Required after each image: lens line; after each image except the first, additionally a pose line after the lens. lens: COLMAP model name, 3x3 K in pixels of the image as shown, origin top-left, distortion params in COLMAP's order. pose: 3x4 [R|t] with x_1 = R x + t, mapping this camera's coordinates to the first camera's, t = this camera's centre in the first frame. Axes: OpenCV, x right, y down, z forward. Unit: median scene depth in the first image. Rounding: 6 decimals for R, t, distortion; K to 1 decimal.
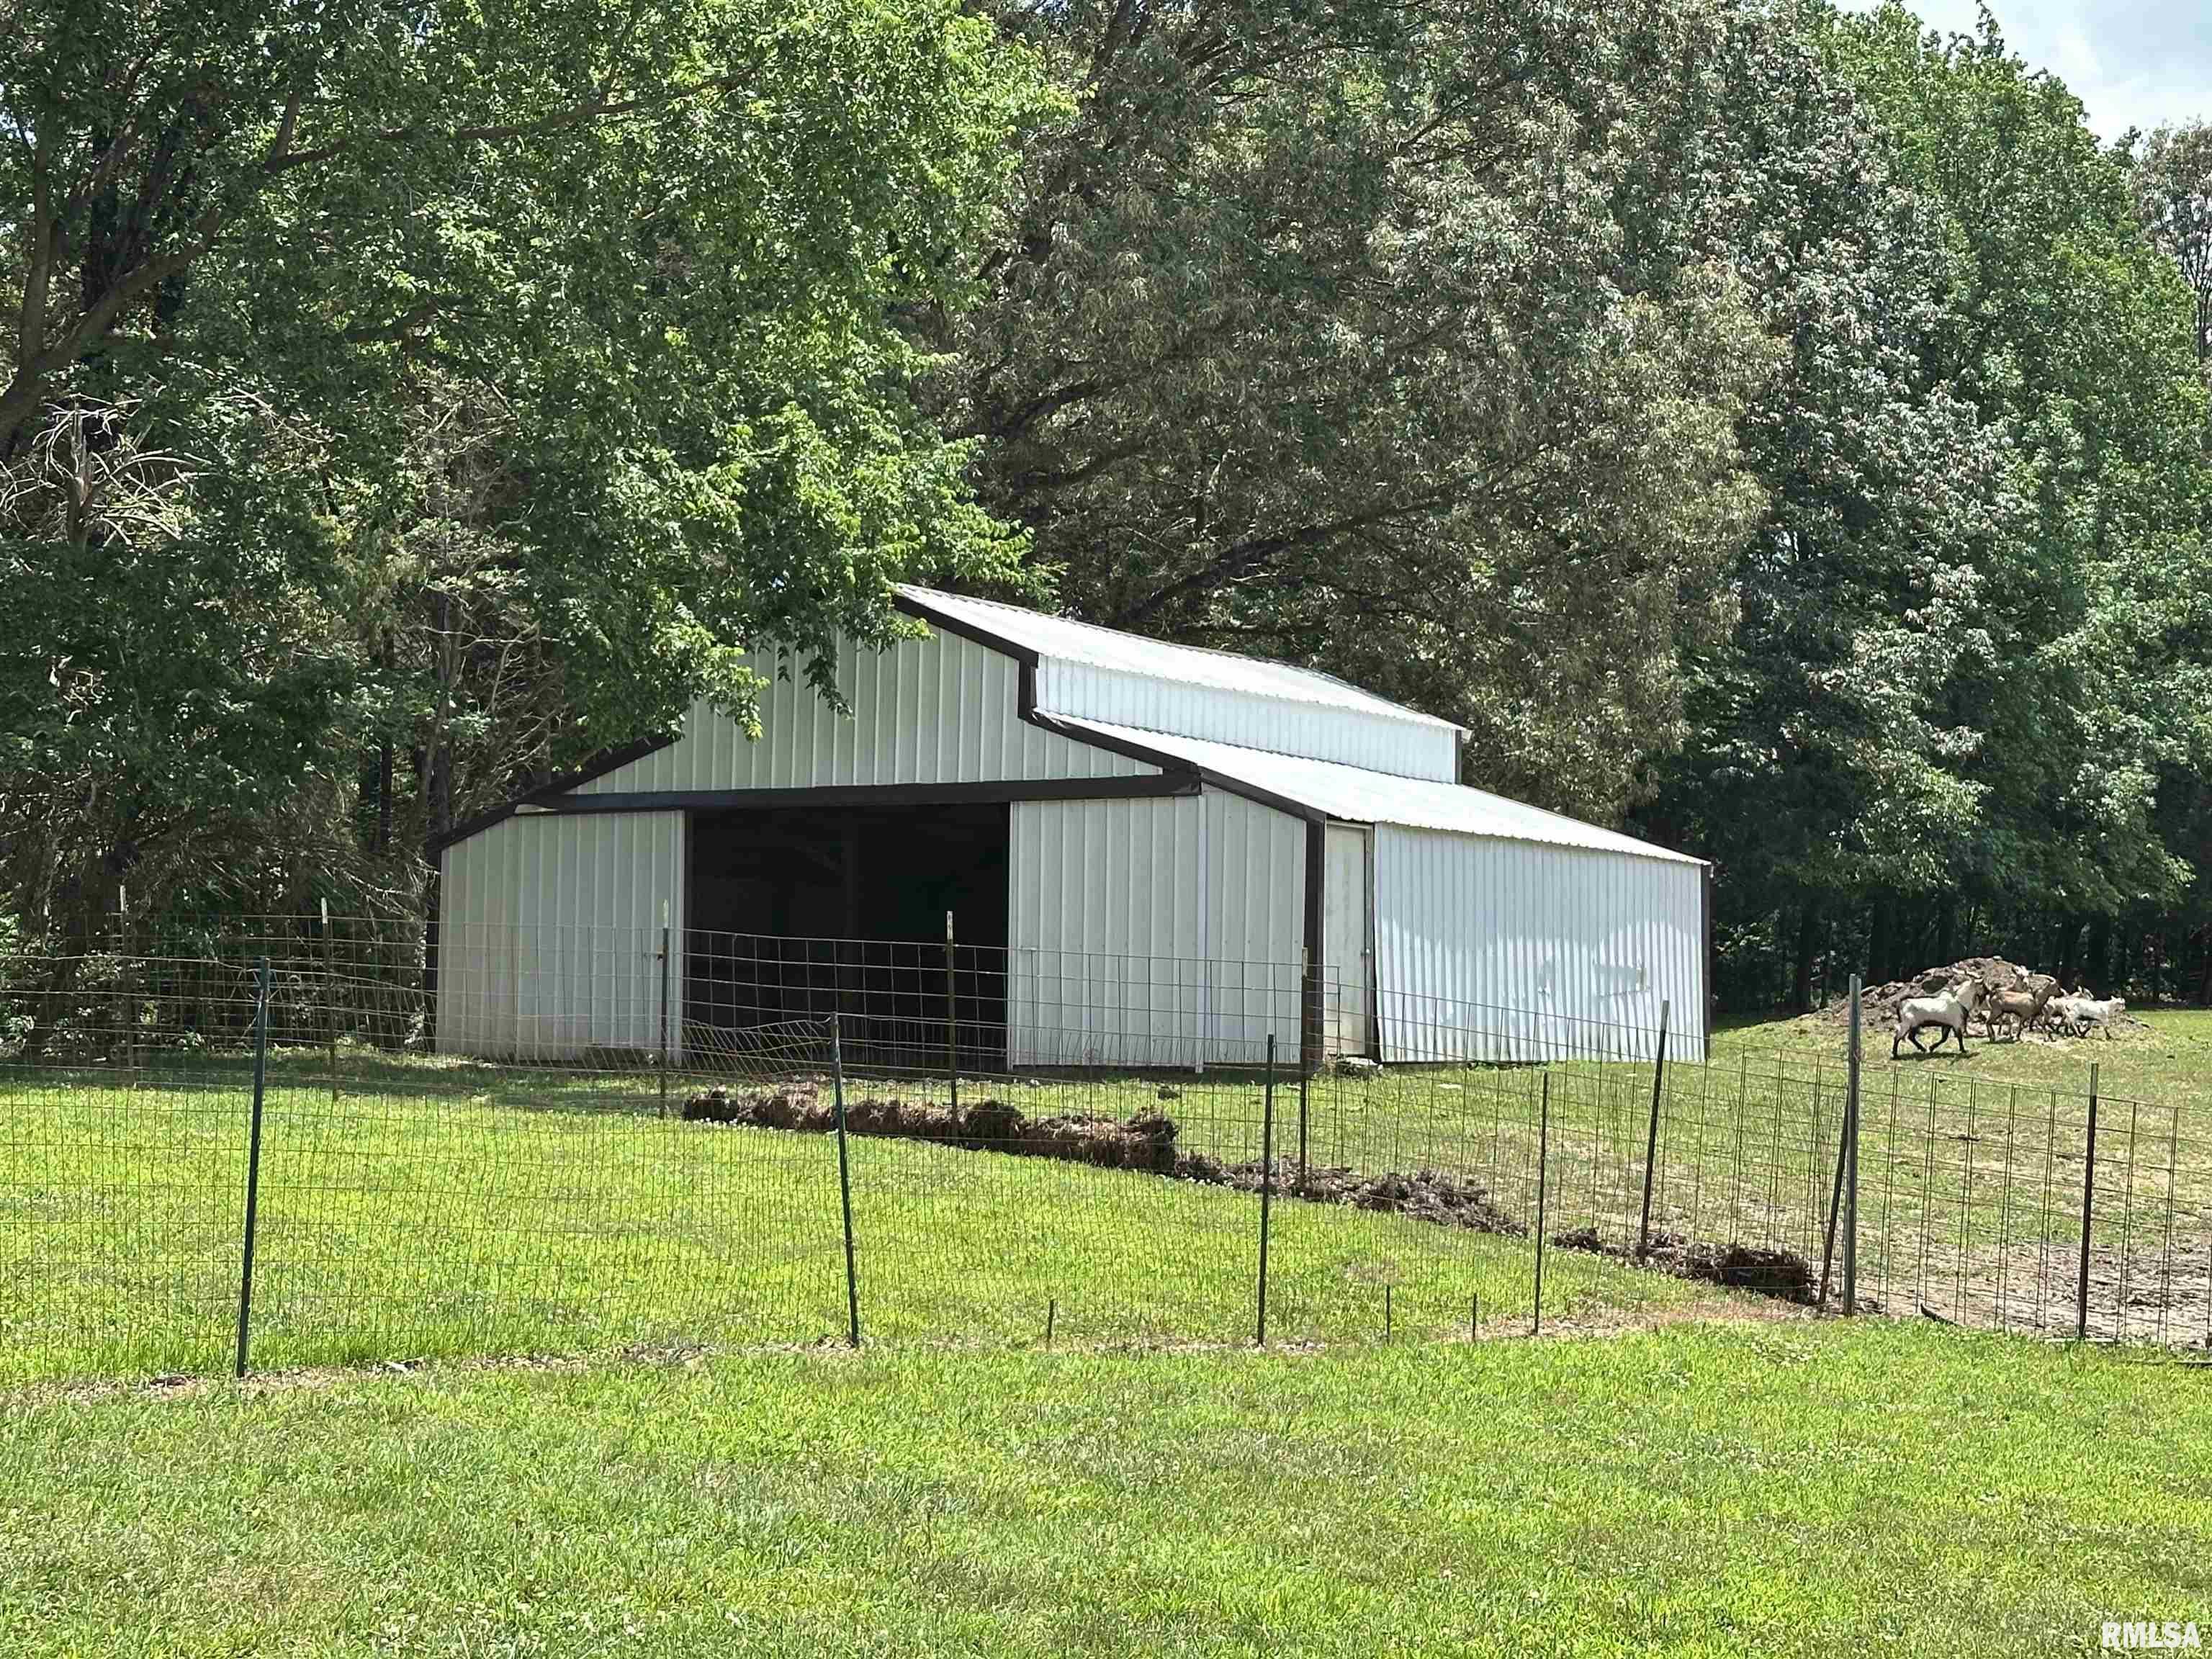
lens RADIAL K [[3791.3, 0, 1106.0], [0, 3791.3, 829.5], [0, 0, 1]] dist [-0.013190, -3.006063]
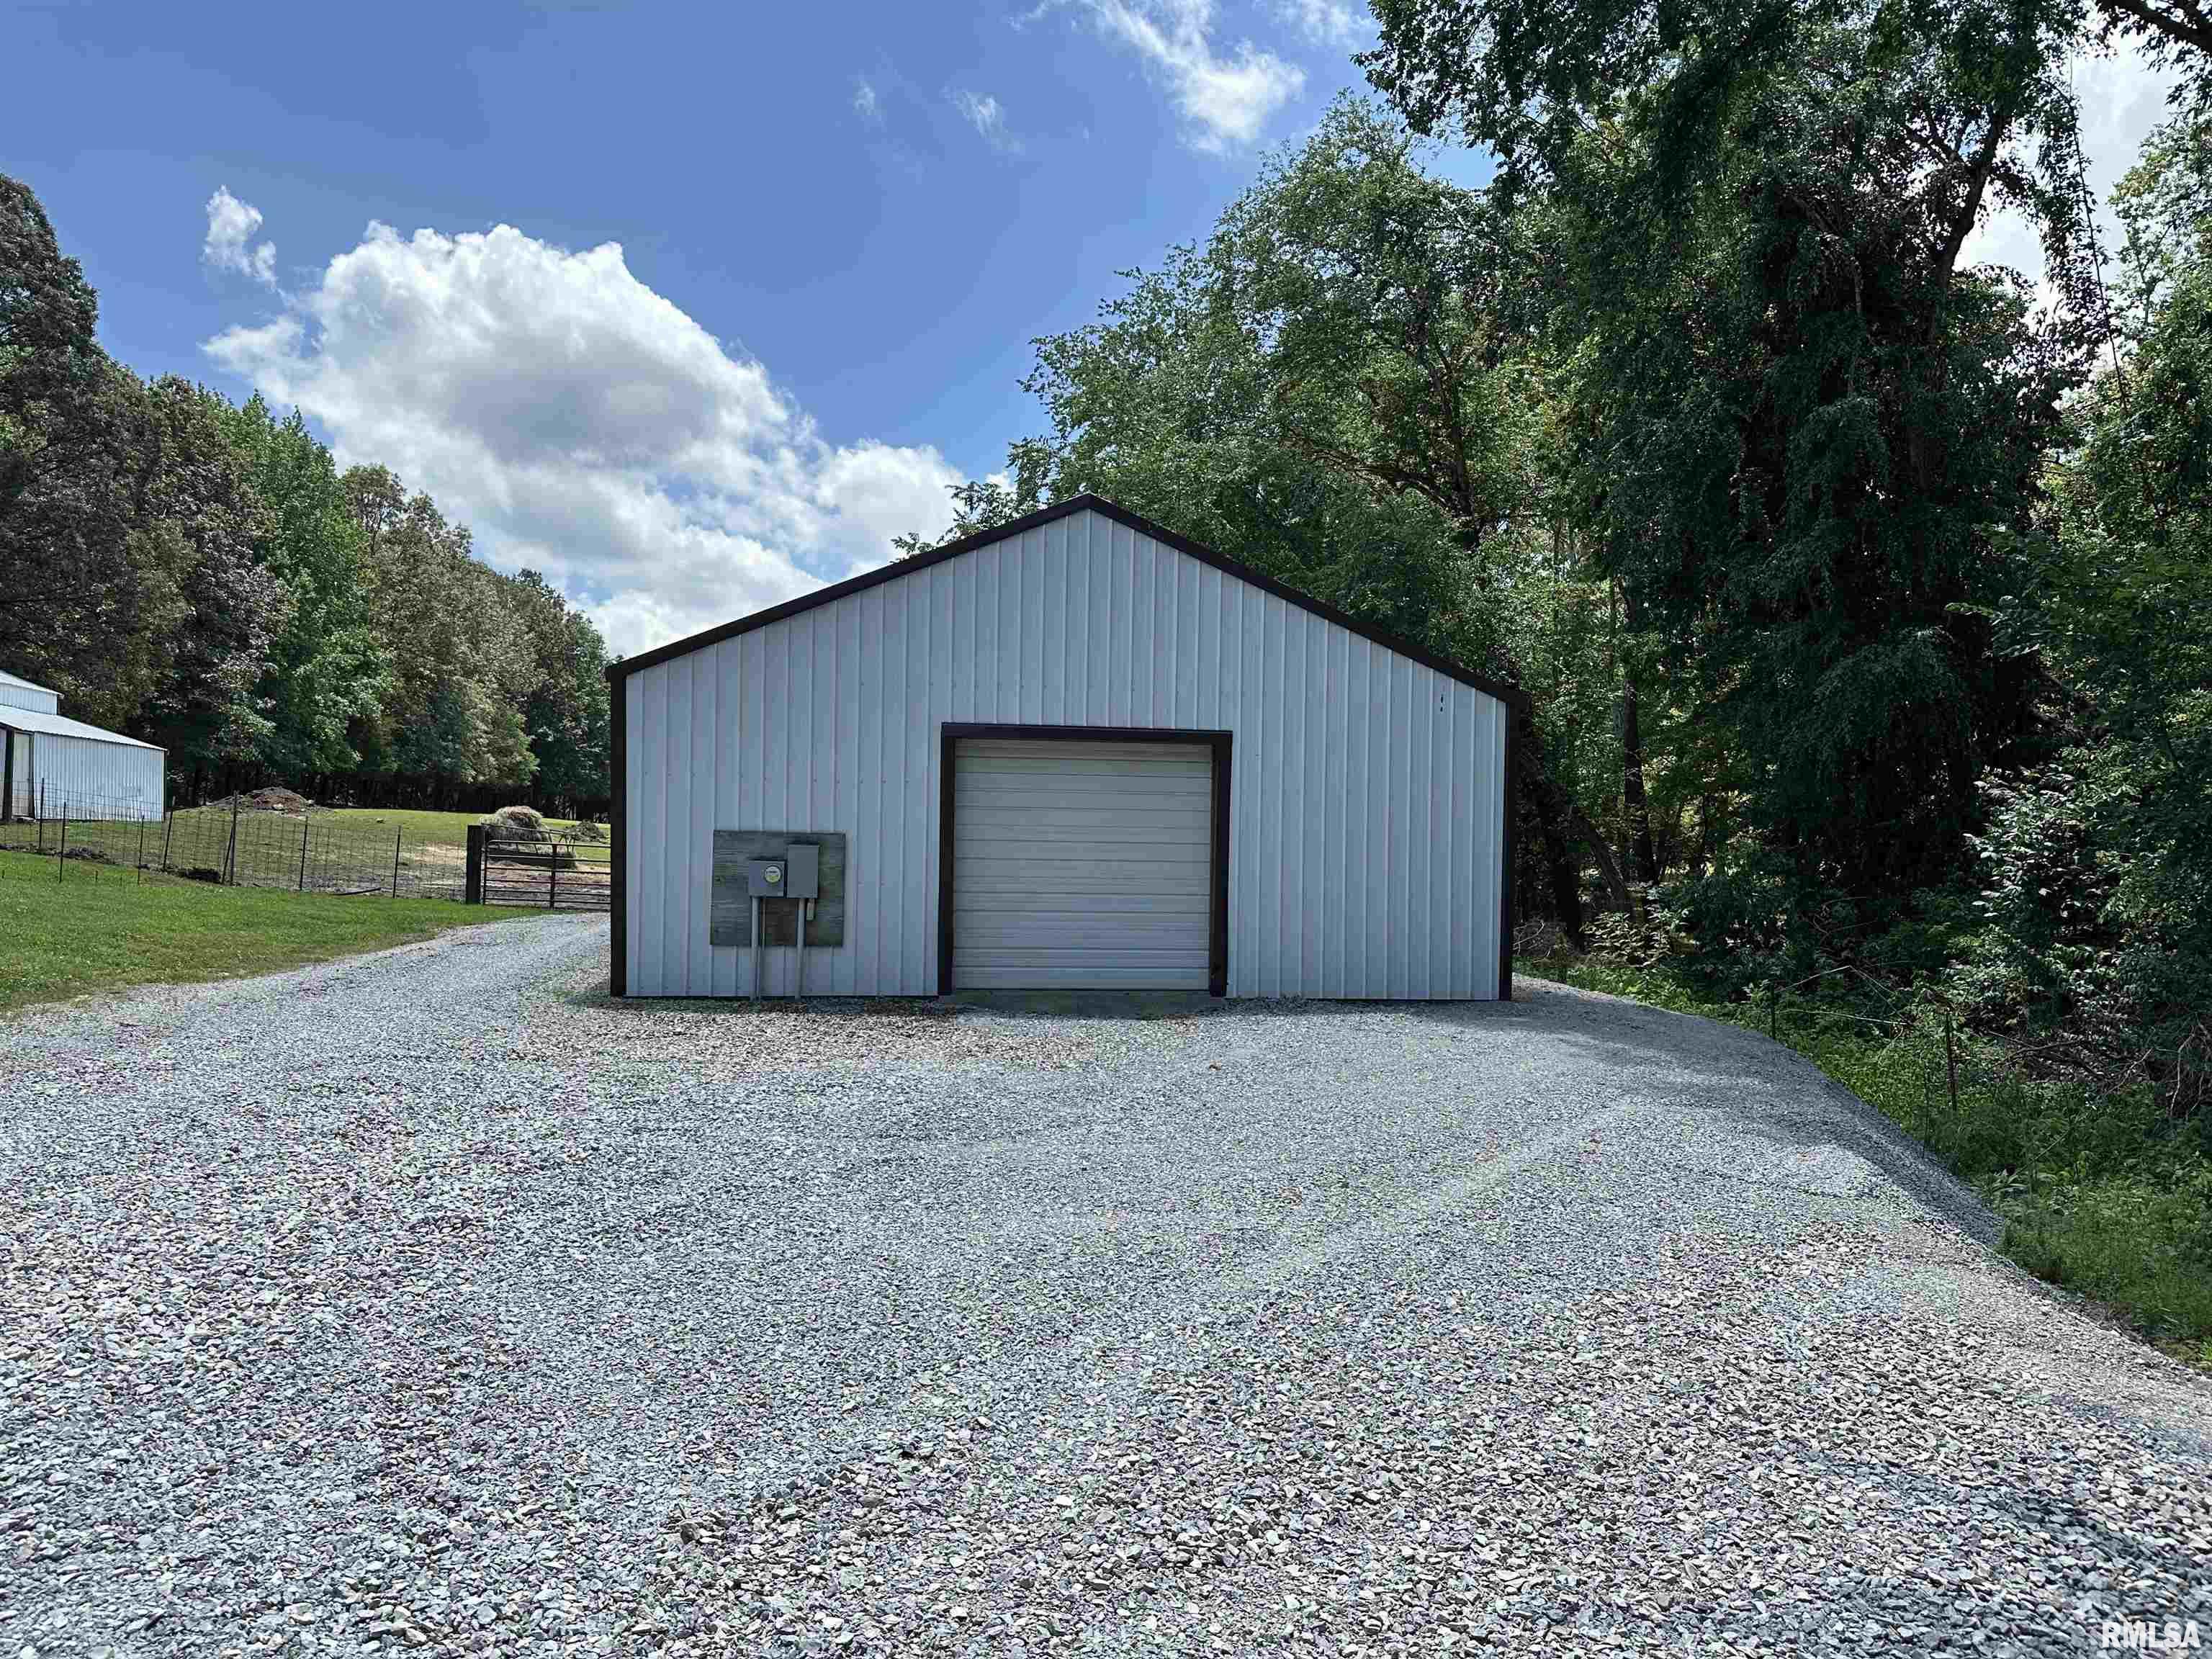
lens RADIAL K [[1538.9, 0, 1106.0], [0, 1538.9, 829.5], [0, 0, 1]] dist [-0.049497, -0.000307]
pose [[0.743756, 0.005651, 0.668427, -0.054384], [-0.045222, 0.998099, 0.041880, -0.008160], [-0.666920, -0.061376, 0.742598, -0.230829]]
